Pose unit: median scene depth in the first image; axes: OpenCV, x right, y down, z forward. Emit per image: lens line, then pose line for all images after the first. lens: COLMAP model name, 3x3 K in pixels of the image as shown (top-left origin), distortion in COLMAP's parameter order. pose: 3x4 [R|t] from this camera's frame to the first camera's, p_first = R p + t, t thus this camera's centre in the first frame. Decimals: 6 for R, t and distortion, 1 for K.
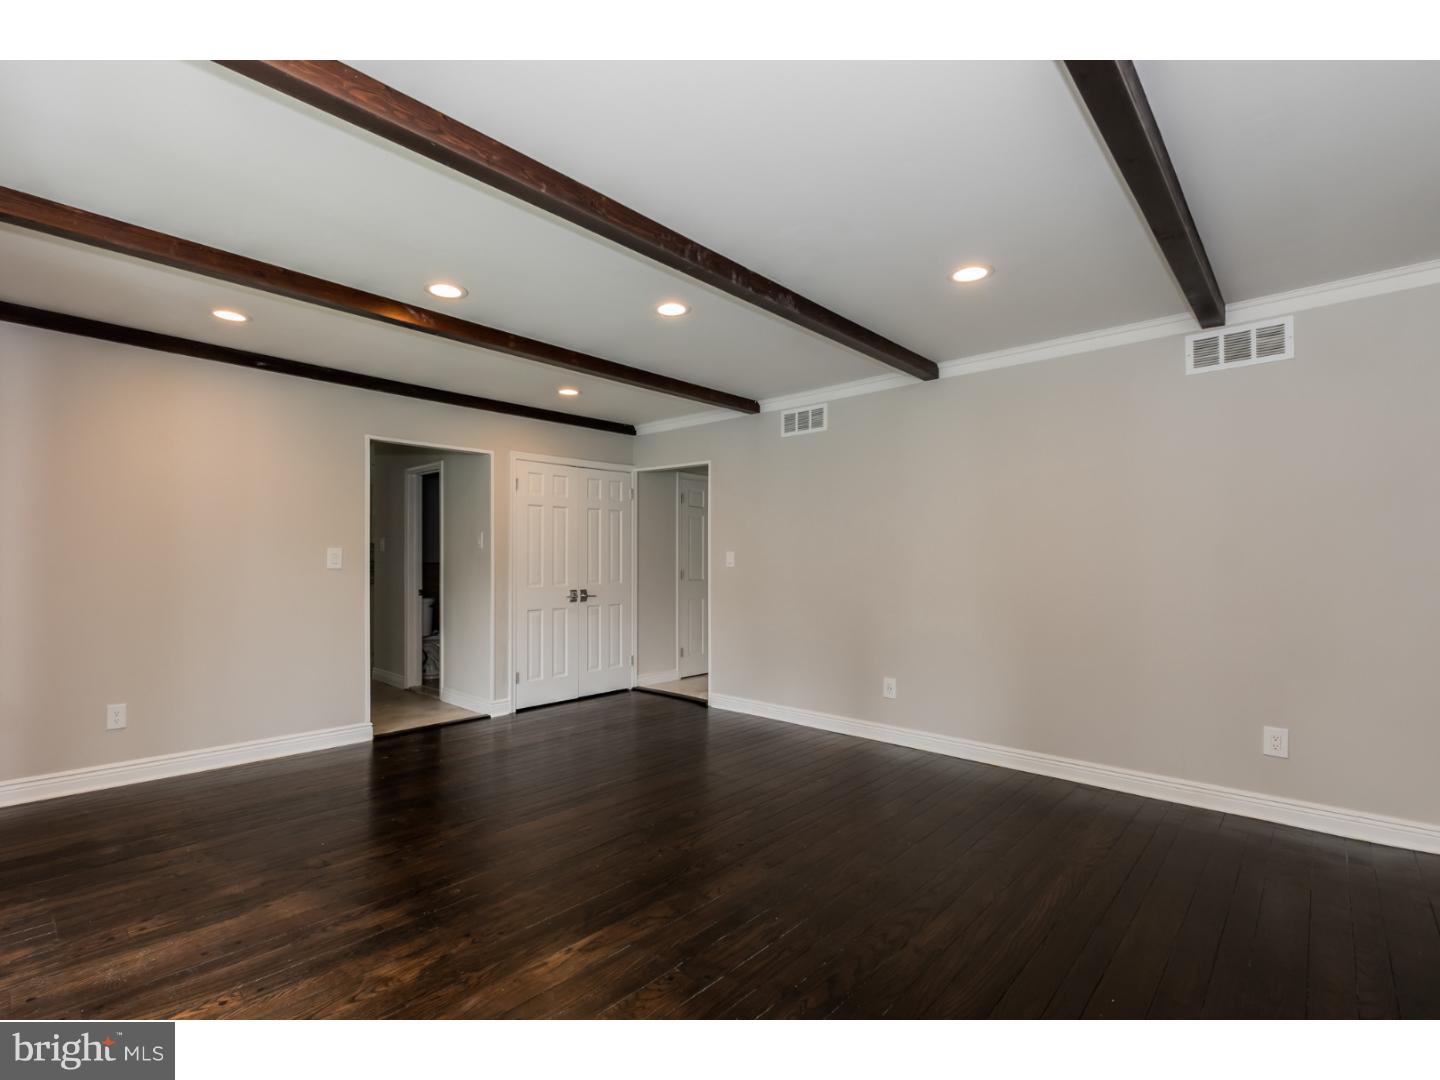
lens RADIAL K [[640.2, 0, 714.1], [0, 640.2, 553.5], [0, 0, 1]] dist [0.004757, -0.000183]
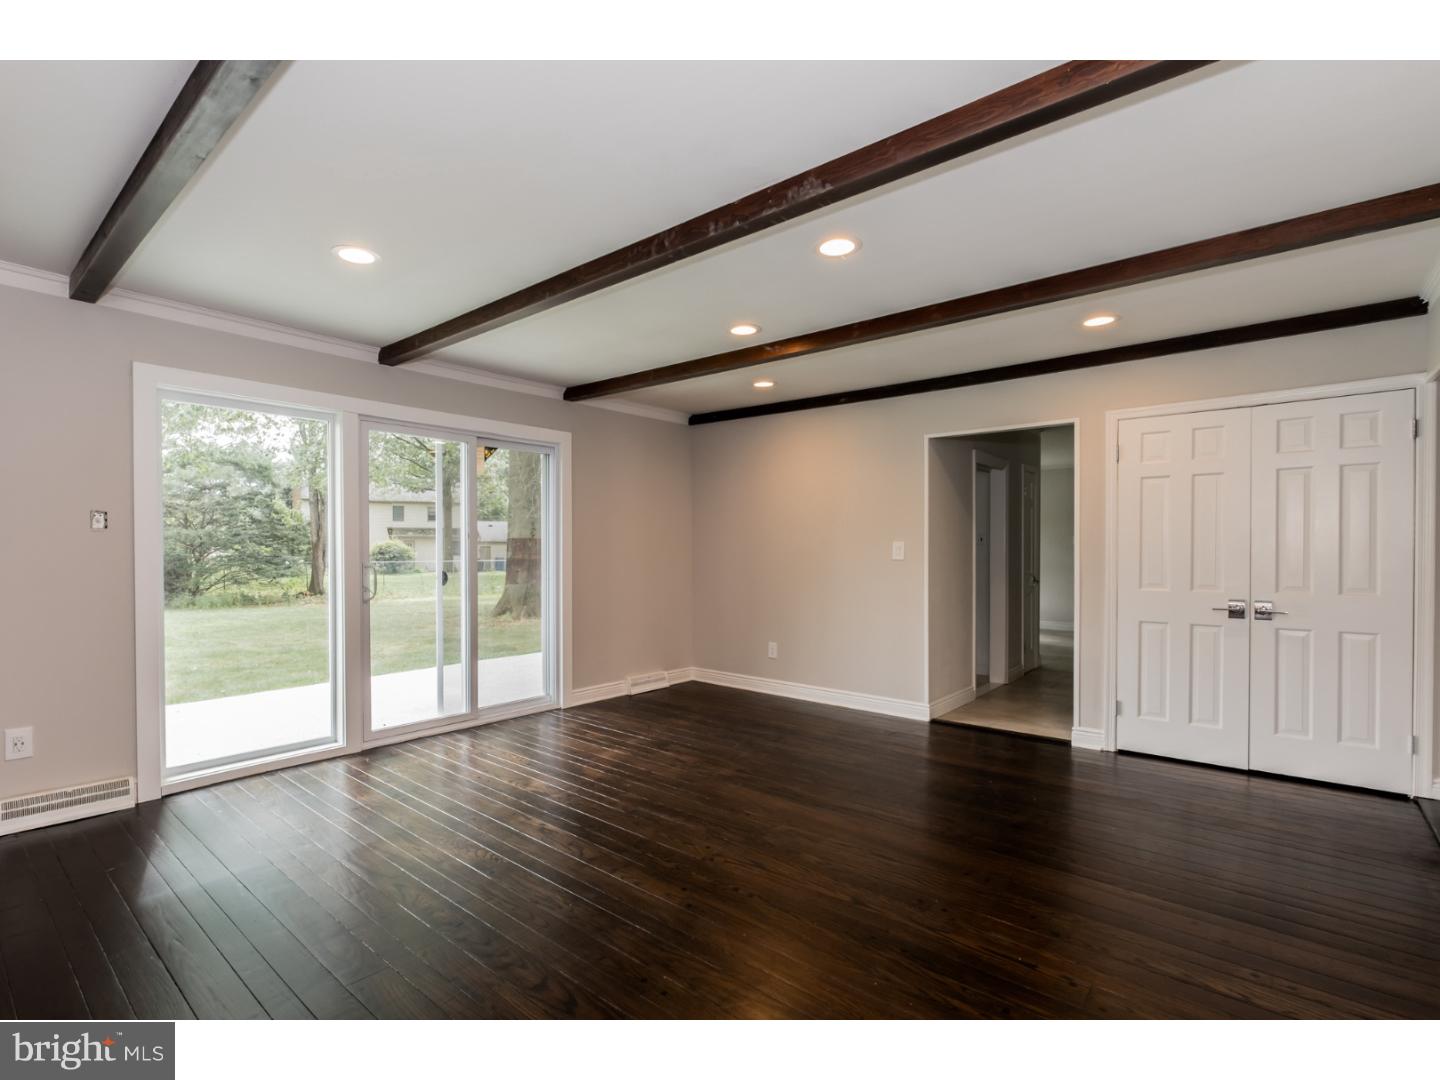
lens RADIAL K [[699.6, 0, 714.2], [0, 699.6, 544.8], [0, 0, 1]] dist [-0.004147, -0.000227]
pose [[0.053210, -0.011954, -0.998512, 0.717451], [0.006720, 0.999910, -0.011613, 0.010524], [0.998561, -0.006092, 0.053285, 0.691430]]
